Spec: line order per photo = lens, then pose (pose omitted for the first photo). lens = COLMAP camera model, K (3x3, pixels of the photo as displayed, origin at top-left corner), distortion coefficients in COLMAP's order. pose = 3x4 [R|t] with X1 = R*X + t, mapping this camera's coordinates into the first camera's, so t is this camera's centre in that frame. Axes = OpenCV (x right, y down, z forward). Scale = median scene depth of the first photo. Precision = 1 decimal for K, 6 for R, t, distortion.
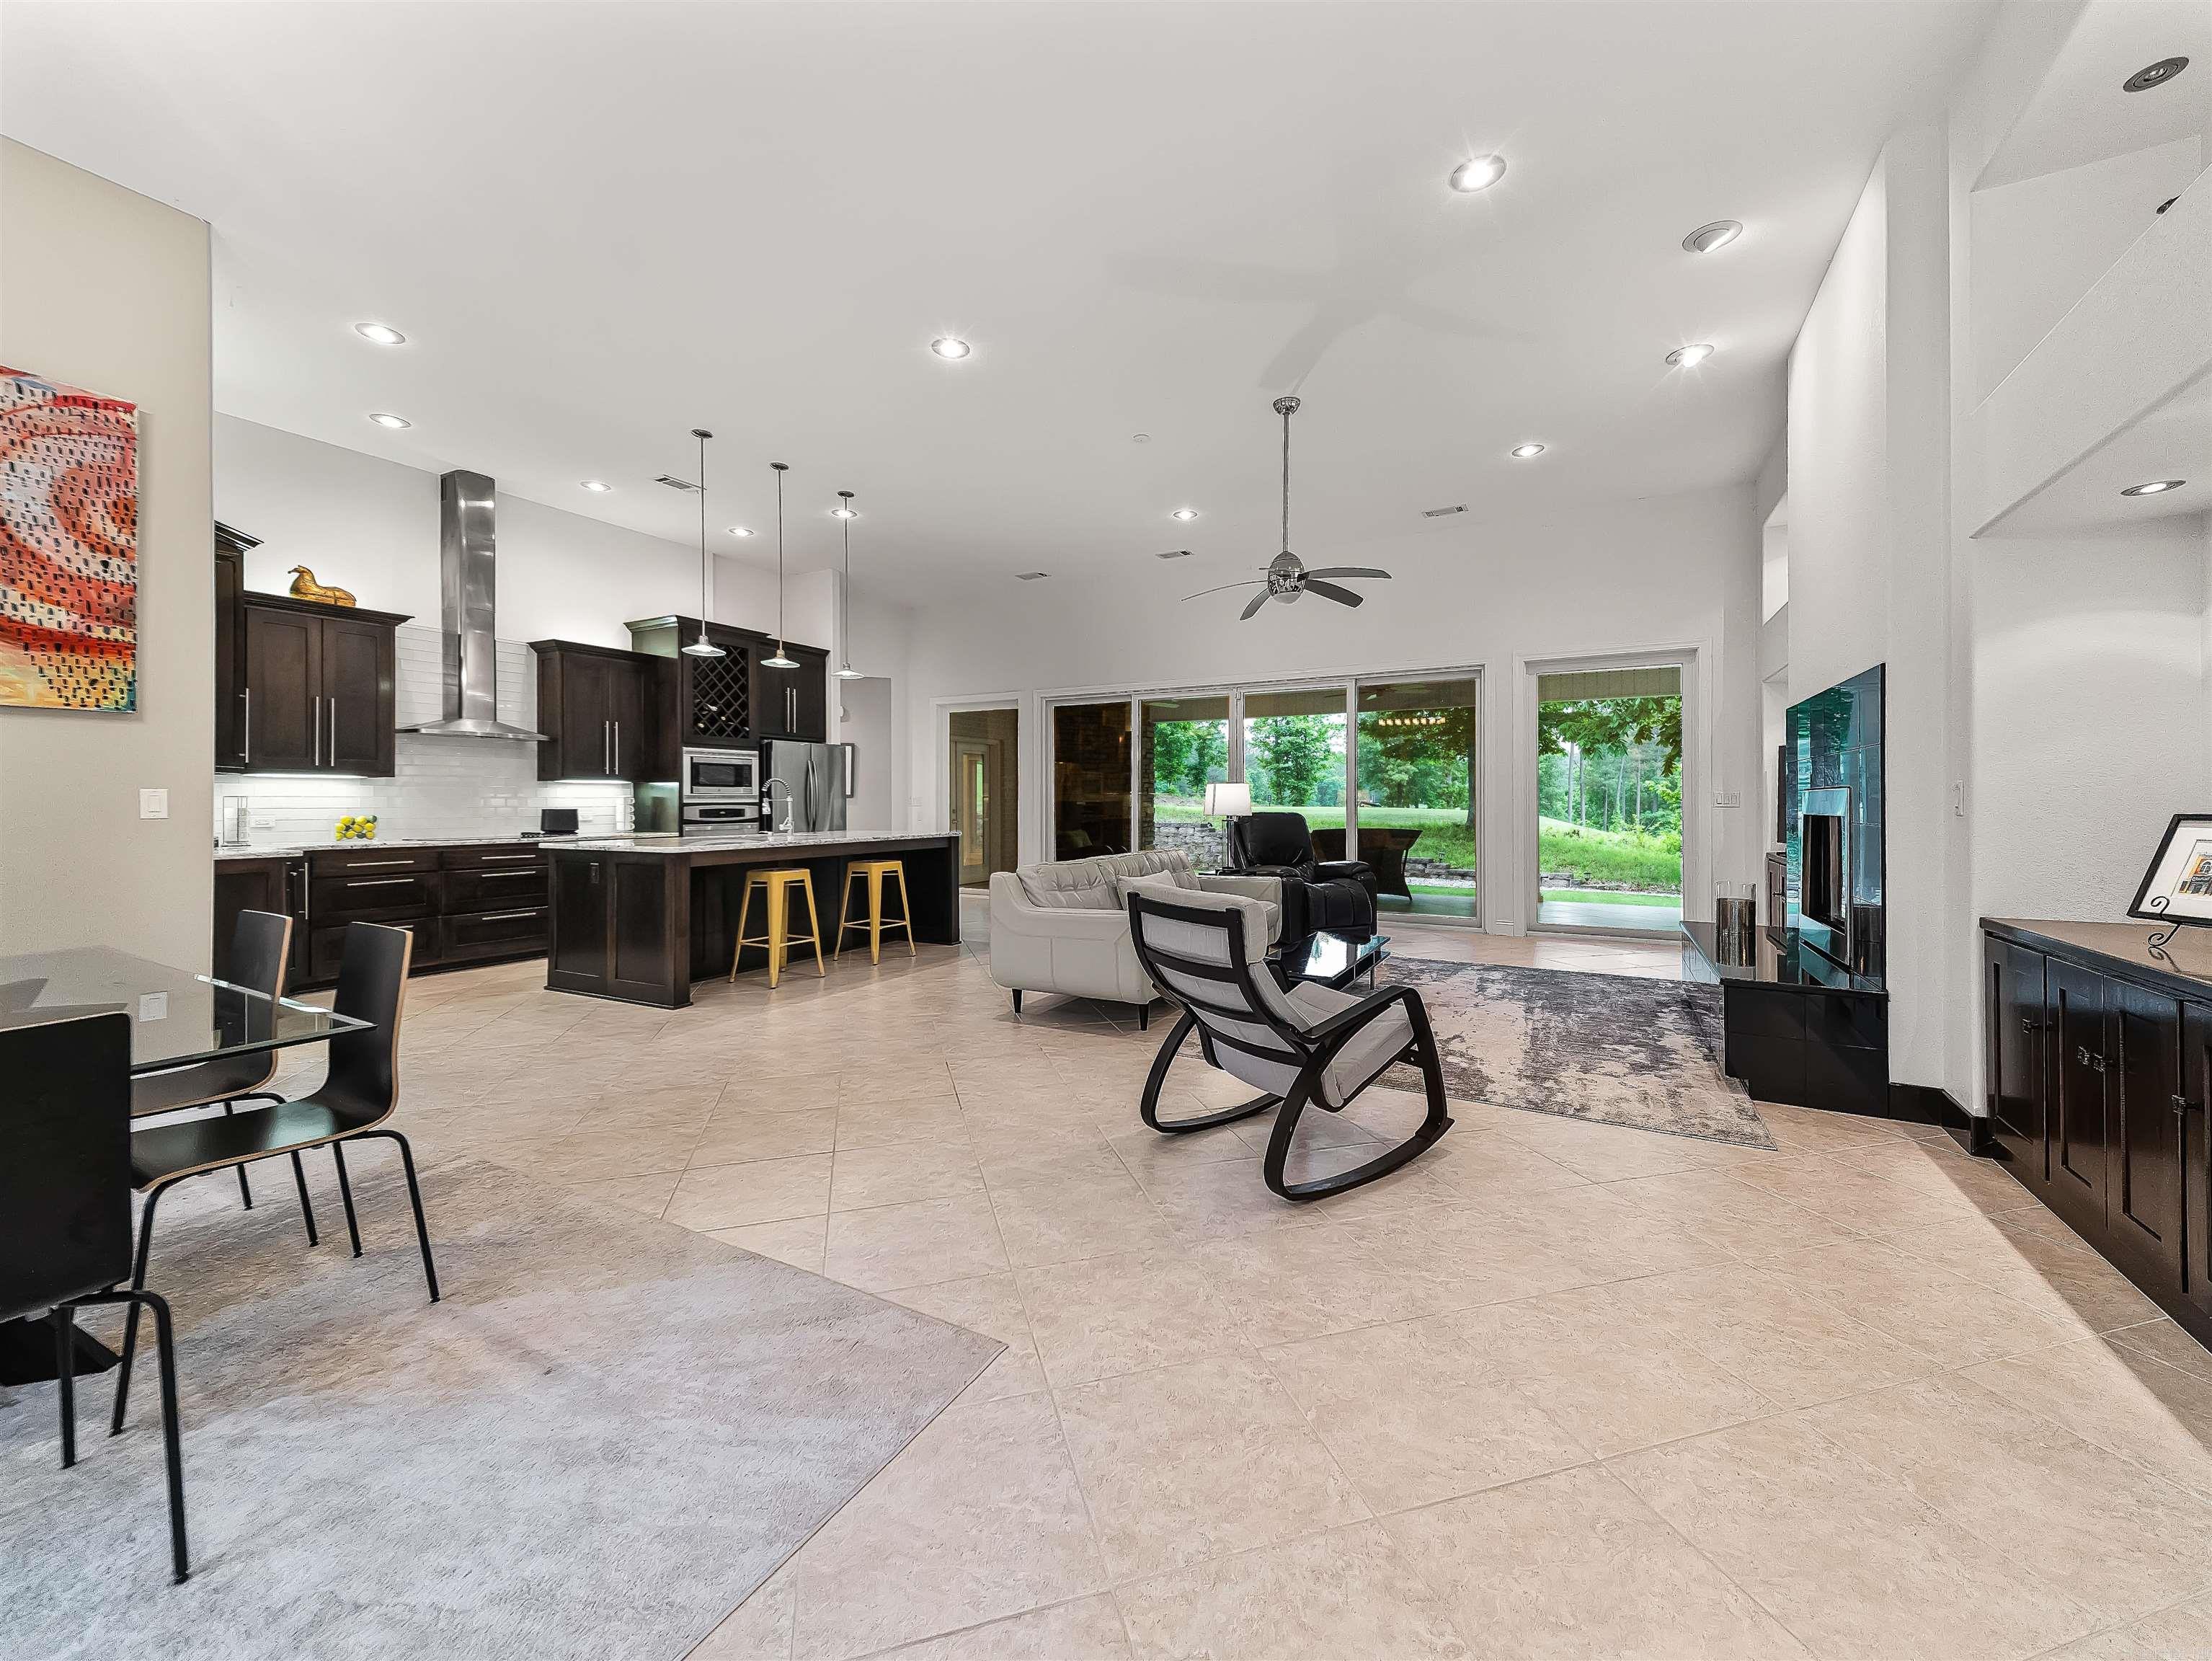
lens RADIAL K [[867.8, 0, 1115.4], [0, 867.8, 795.8], [0, 0, 1]] dist [0.037826, -0.010178]
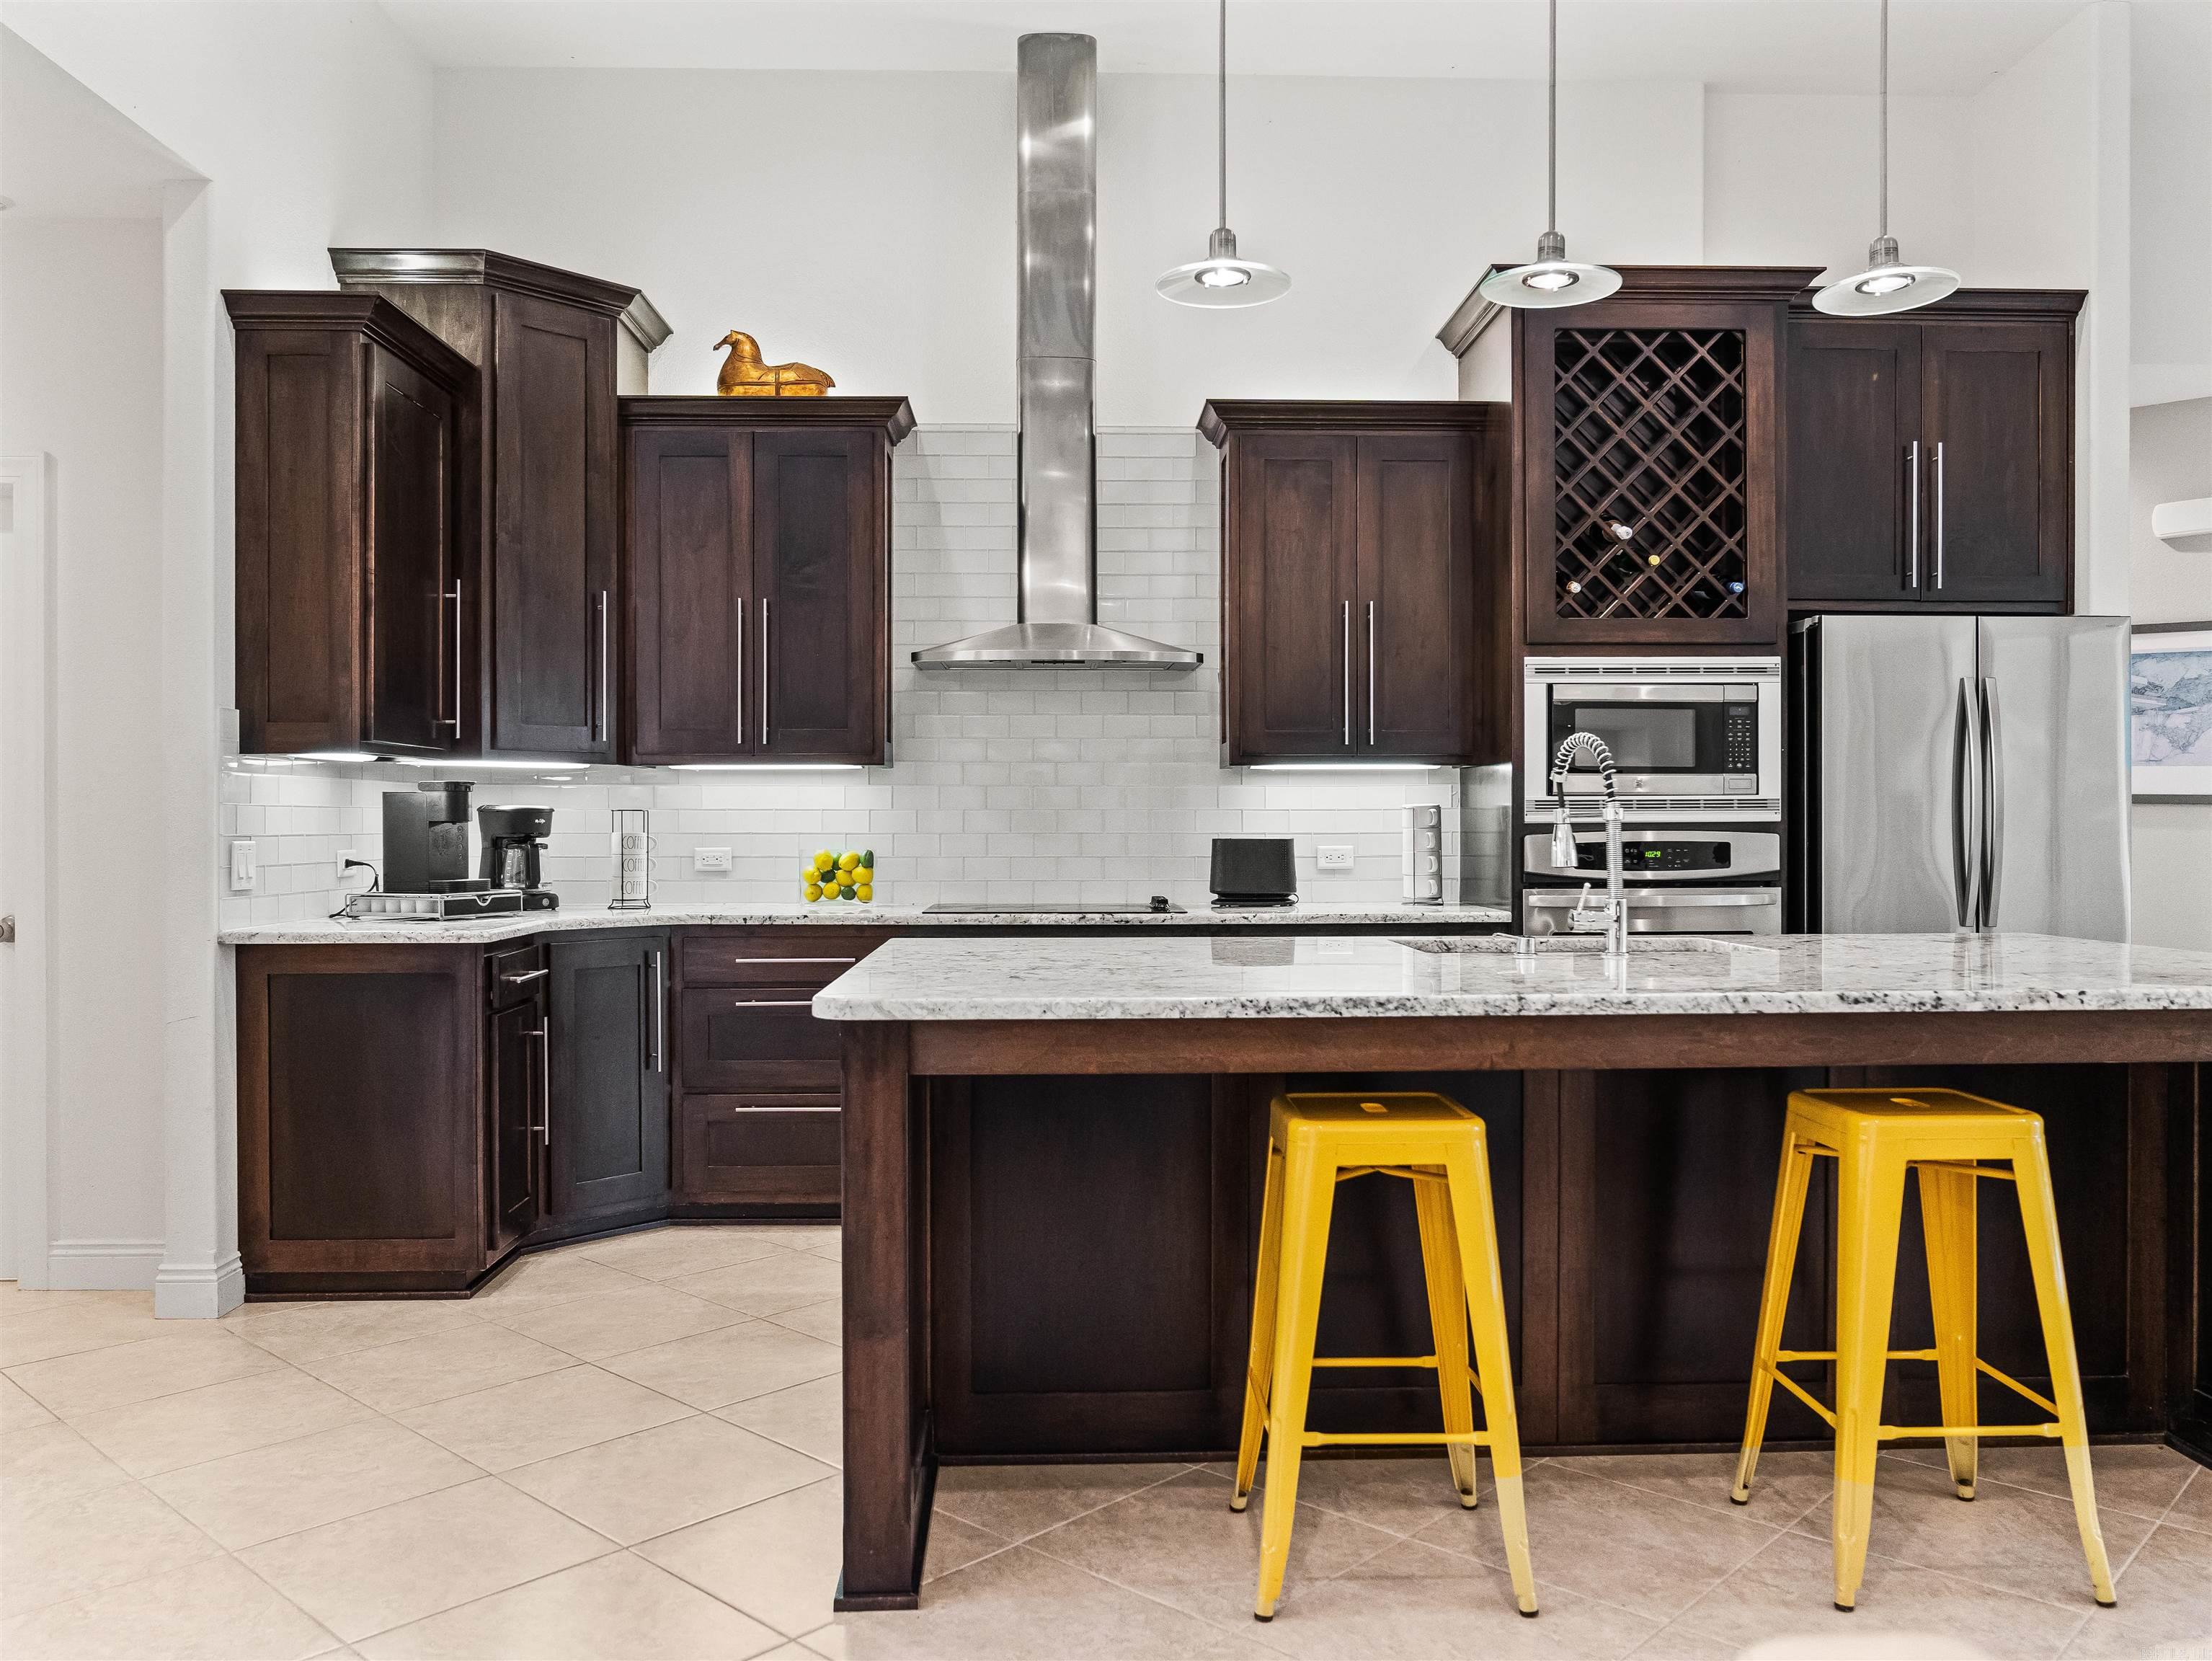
lens RADIAL K [[1703.2, 0, 1104.2], [0, 1703.2, 831.6], [0, 0, 1]] dist [-0.039083, 0.045611]
pose [[0.508346, 0.007107, -0.861124, -0.019718], [0.006175, 0.999910, 0.011898, 0.003085], [0.861131, -0.011365, 0.508256, 0.673757]]
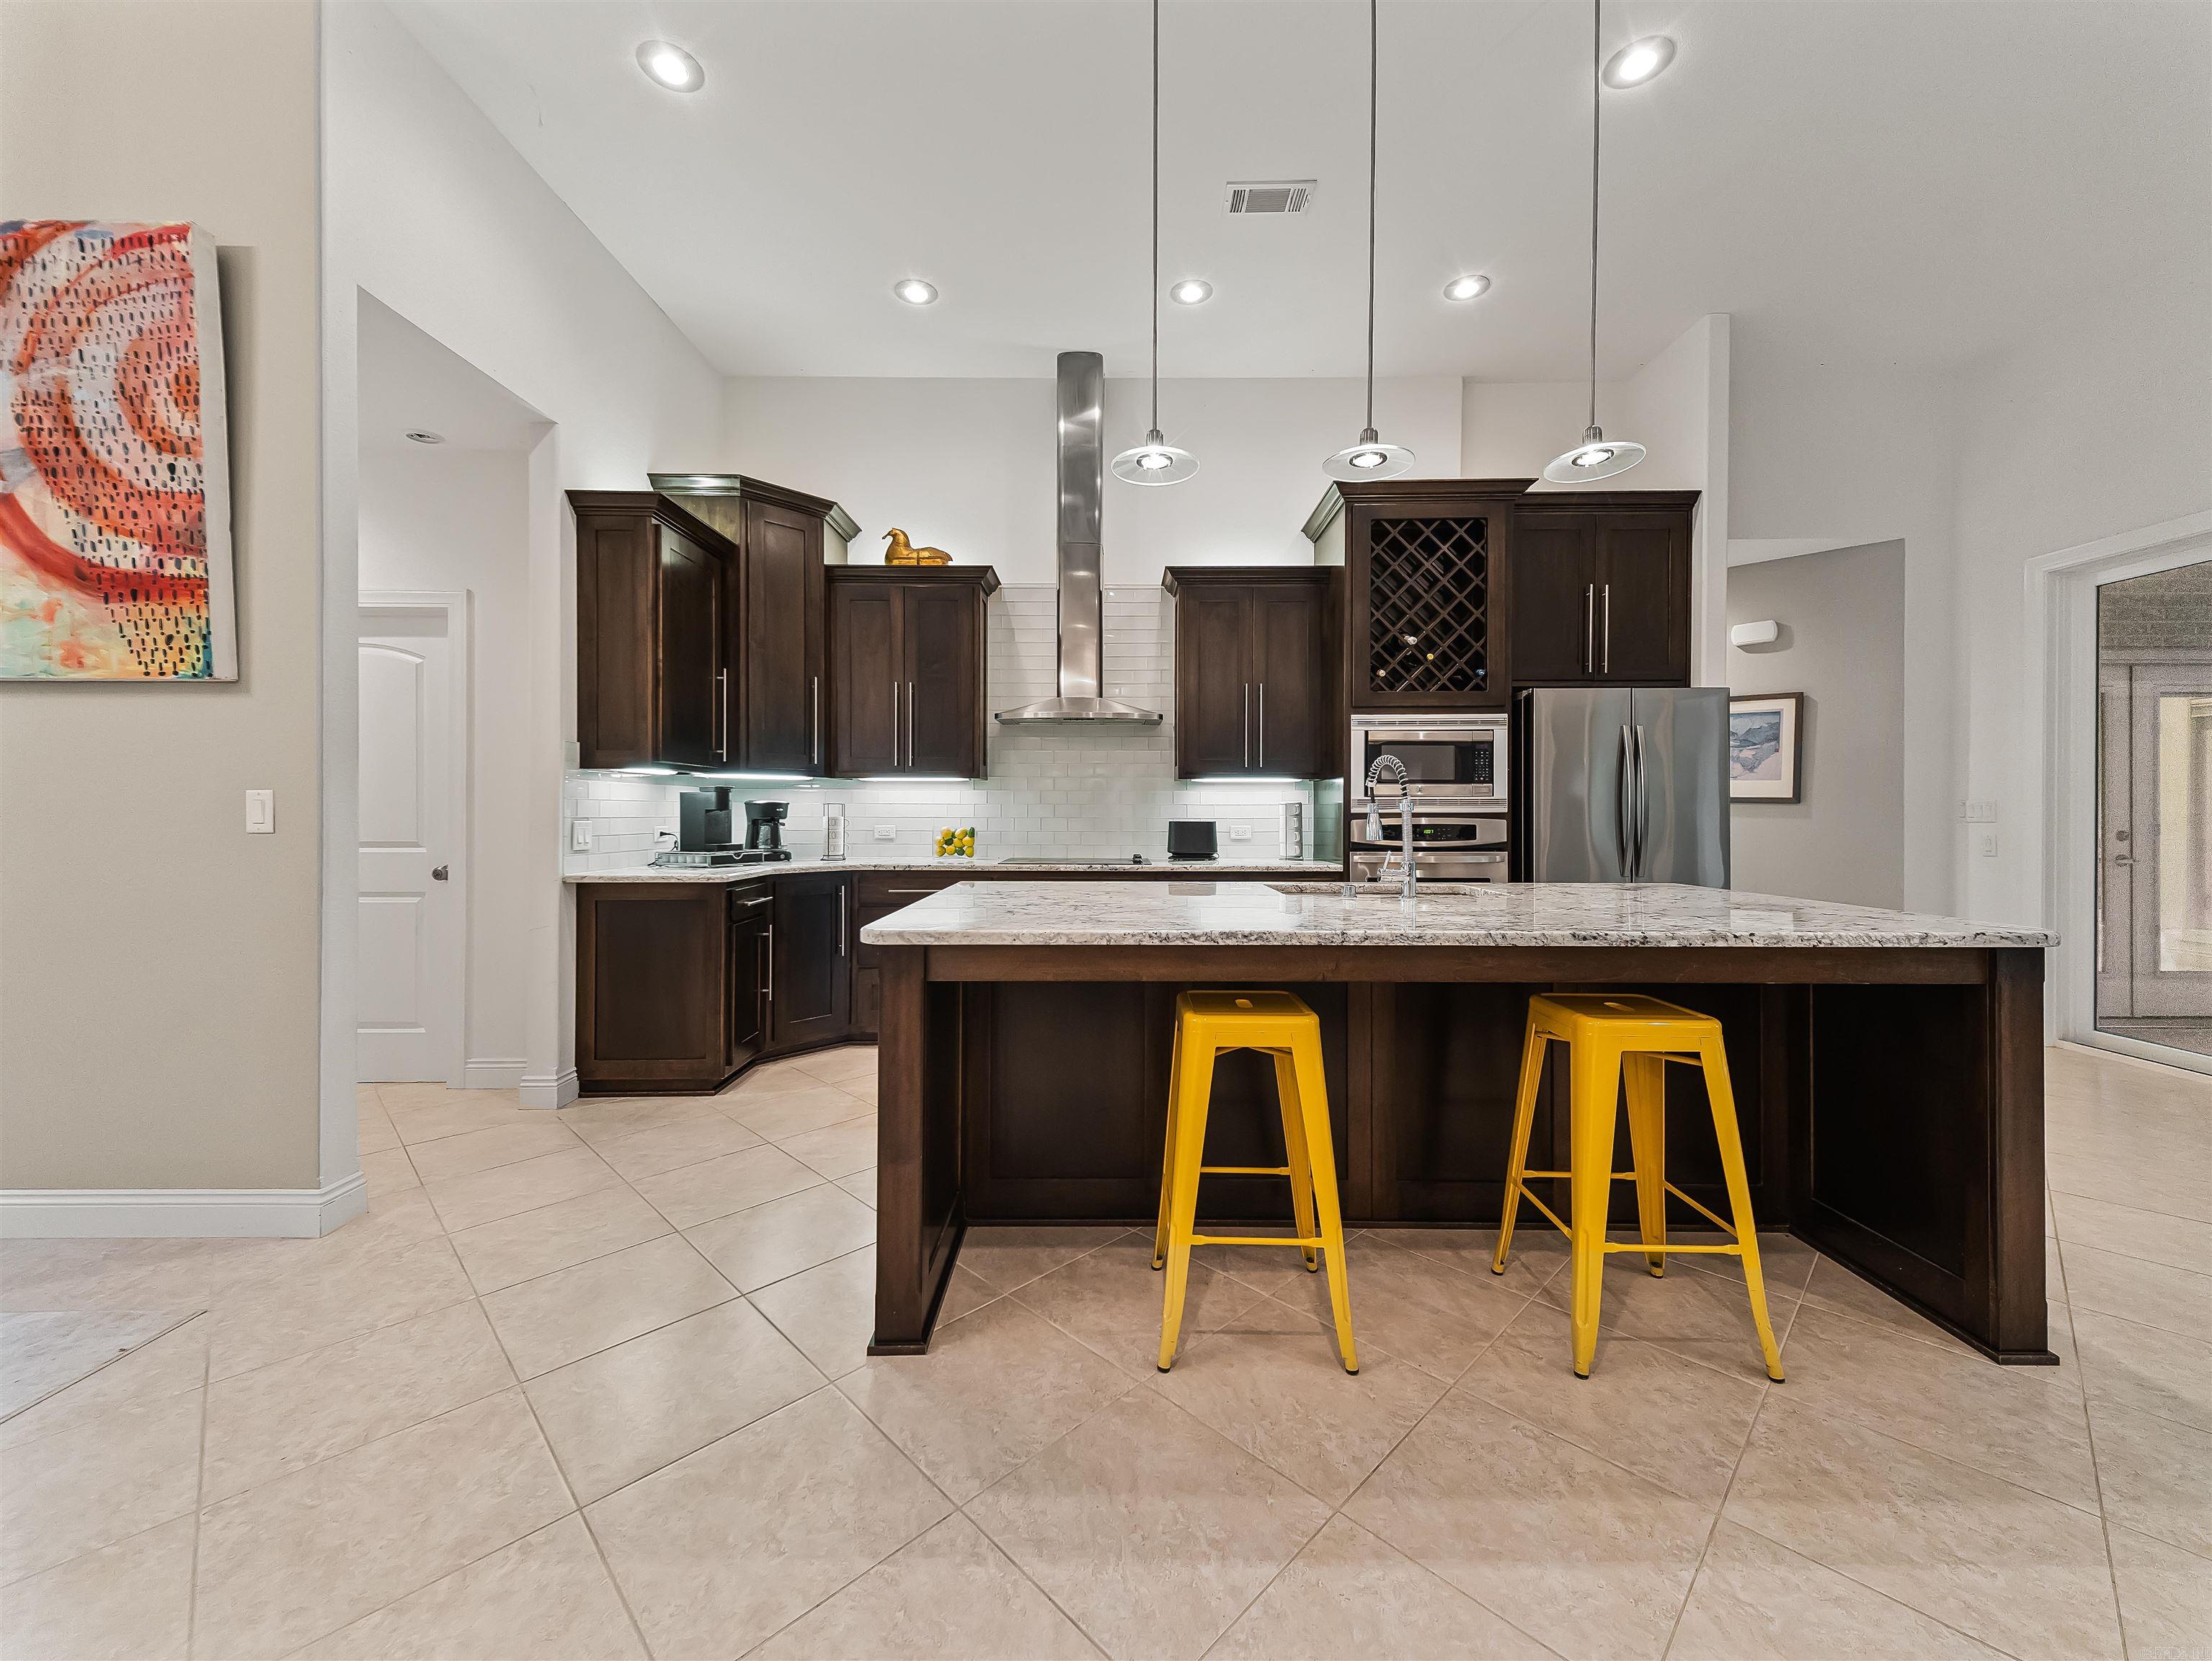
lens RADIAL K [[860.2, 0, 1109.2], [0, 860.2, 811.6], [0, 0, 1]] dist [0.030792, -0.008211]
pose [[0.477810, 0.003557, -0.878456, -0.098769], [0.003183, 0.999978, 0.005781, 0.004367], [0.878457, -0.005558, 0.477788, 0.755579]]
